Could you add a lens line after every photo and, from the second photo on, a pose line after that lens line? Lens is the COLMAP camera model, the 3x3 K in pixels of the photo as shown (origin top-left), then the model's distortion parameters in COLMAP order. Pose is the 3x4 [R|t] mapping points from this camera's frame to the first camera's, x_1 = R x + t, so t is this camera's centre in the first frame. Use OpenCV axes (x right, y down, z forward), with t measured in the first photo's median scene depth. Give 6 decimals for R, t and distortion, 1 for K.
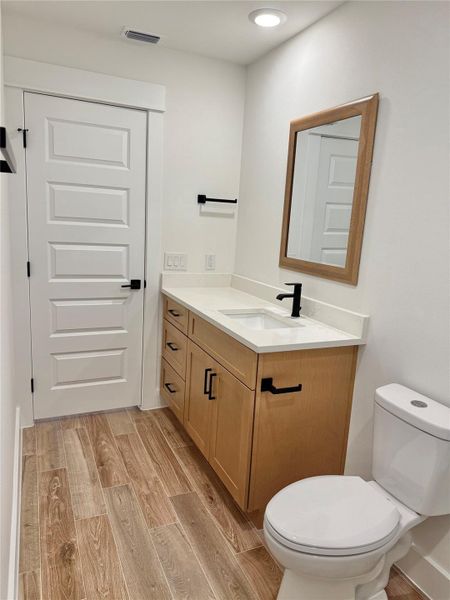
lens RADIAL K [[420.9, 0, 224.6], [0, 420.9, 305.9], [0, 0, 1]] dist [0.008406, -0.004566]
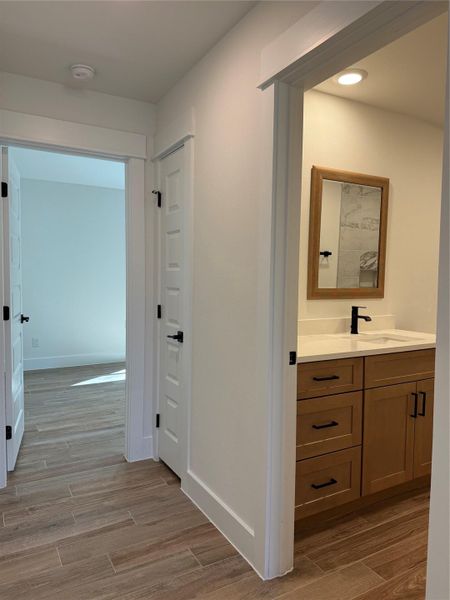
lens RADIAL K [[420.9, 0, 224.6], [0, 420.9, 305.9], [0, 0, 1]] dist [0.008406, -0.004566]
pose [[-0.078004, -0.133249, 0.988008, -1.022176], [0.190903, 0.970693, 0.145985, -0.311727], [-0.978505, 0.200001, -0.050281, 1.461301]]
